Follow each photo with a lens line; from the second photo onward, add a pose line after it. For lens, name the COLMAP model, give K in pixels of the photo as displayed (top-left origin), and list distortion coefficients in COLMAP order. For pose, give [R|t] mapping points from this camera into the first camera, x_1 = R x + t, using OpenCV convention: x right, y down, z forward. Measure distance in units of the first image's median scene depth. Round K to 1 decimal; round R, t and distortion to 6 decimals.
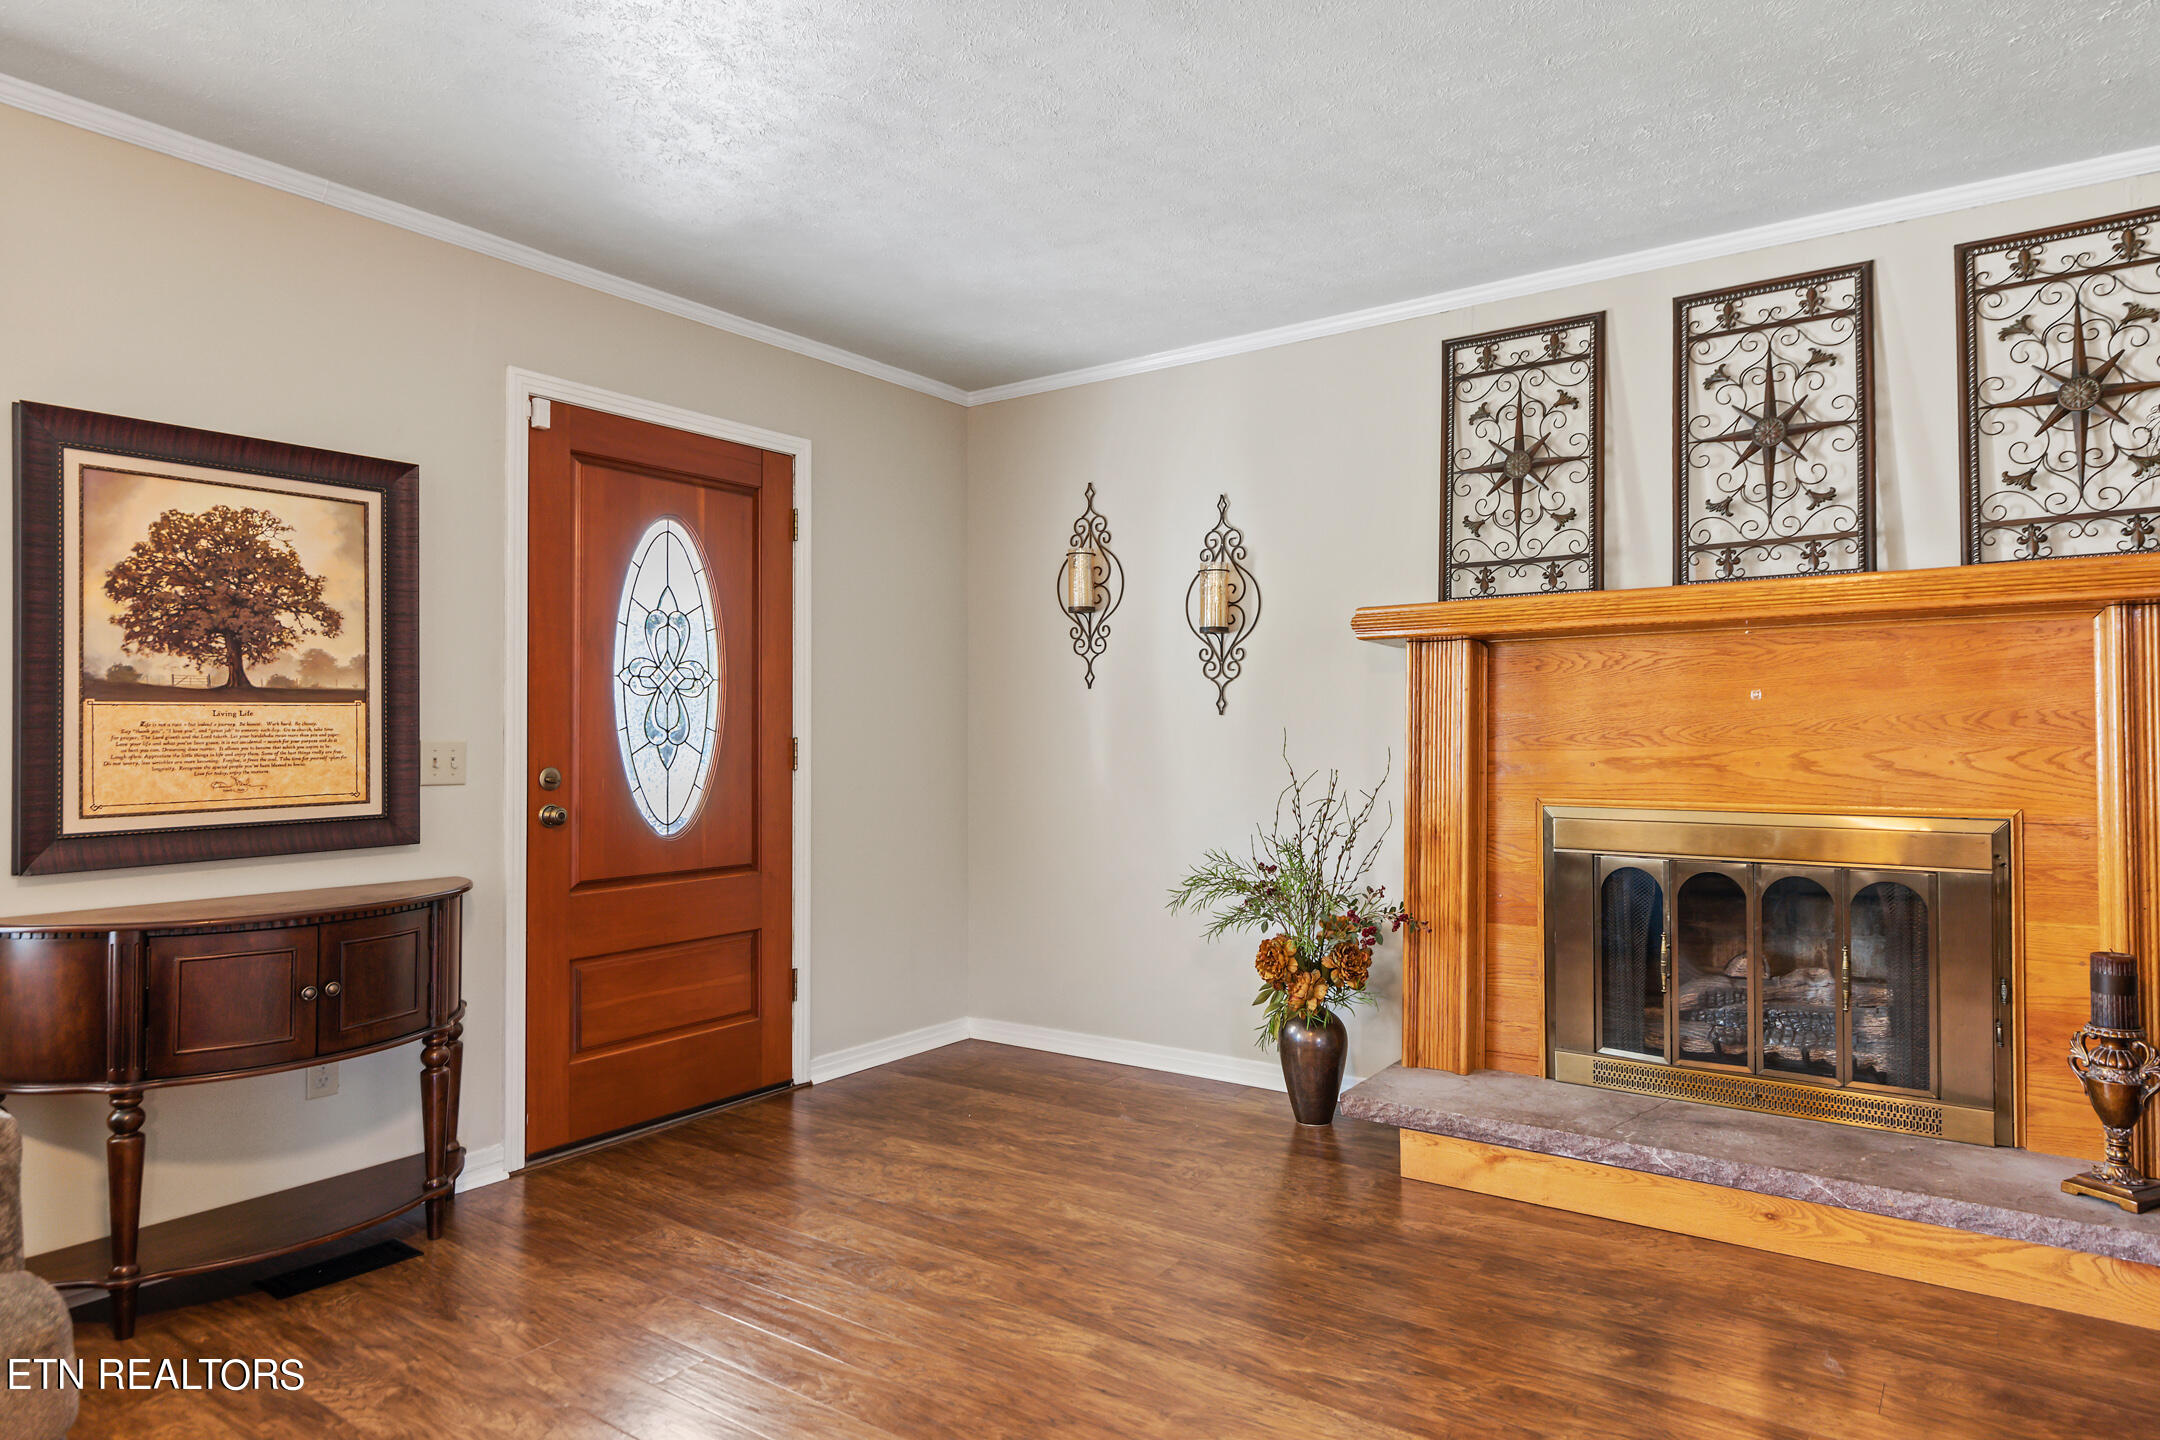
lens RADIAL K [[1280.8, 0, 1078.7], [0, 1280.8, 730.8], [0, 0, 1]] dist [-0.002094, 0.000978]
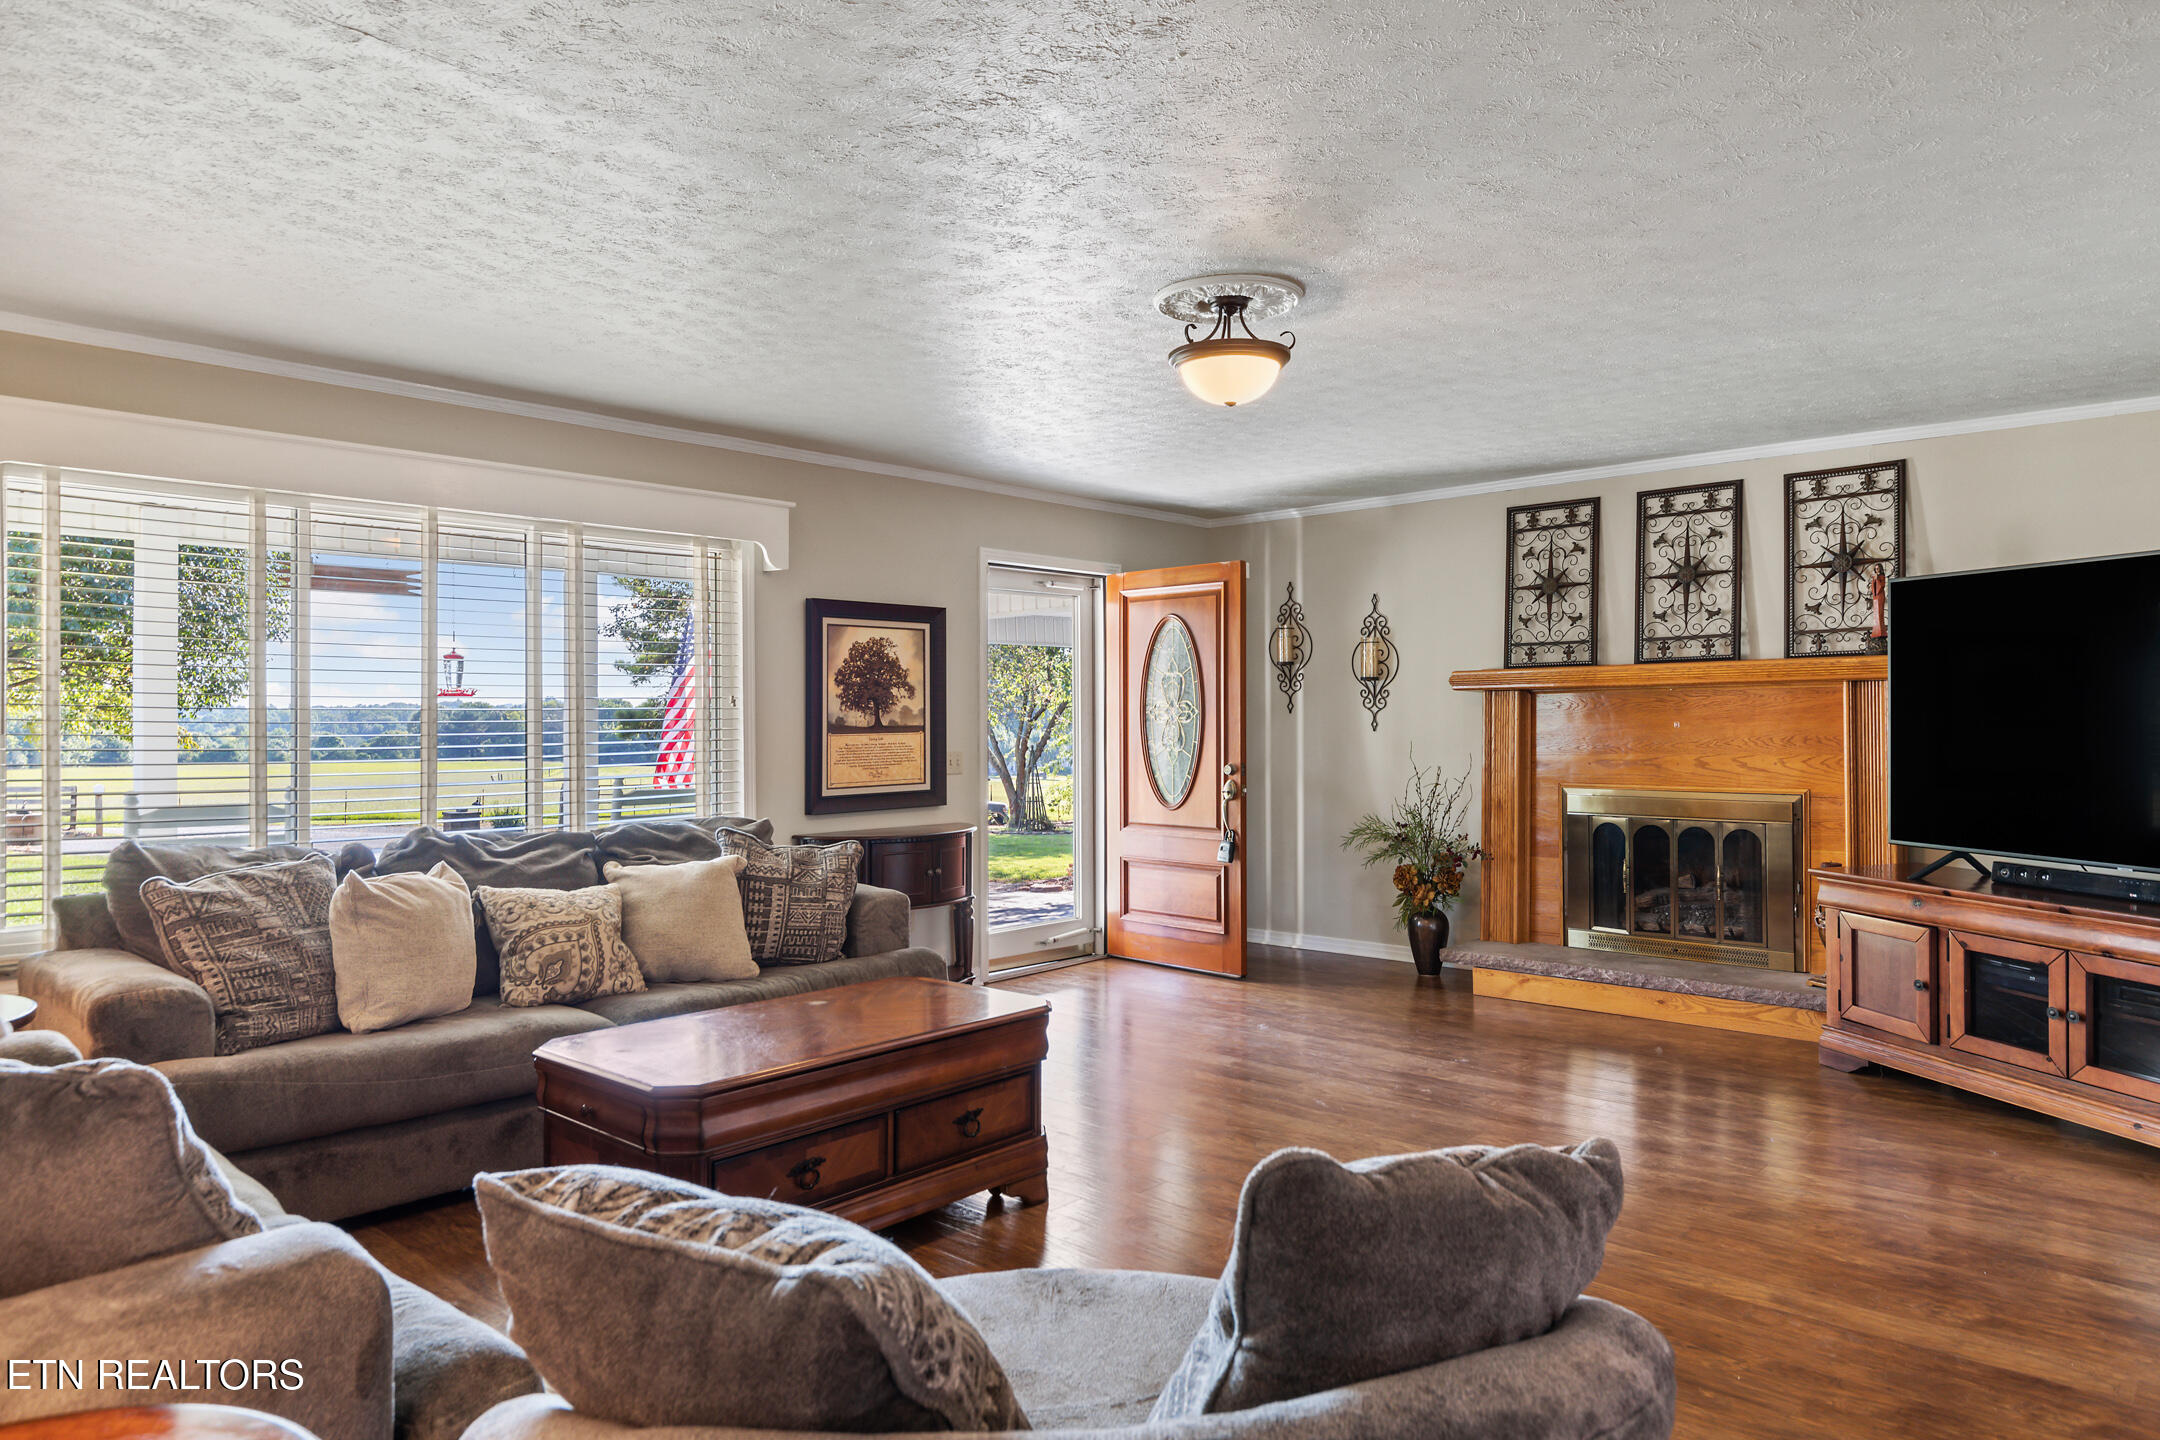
lens RADIAL K [[1378.6, 0, 1094.5], [0, 1378.6, 699.3], [0, 0, 1]] dist [-0.010910, -0.000841]
pose [[0.994105, -0.003191, -0.108379, -0.064167], [0.001874, 0.999923, -0.012244, -0.041112], [0.108410, 0.011968, 0.994034, -0.964631]]
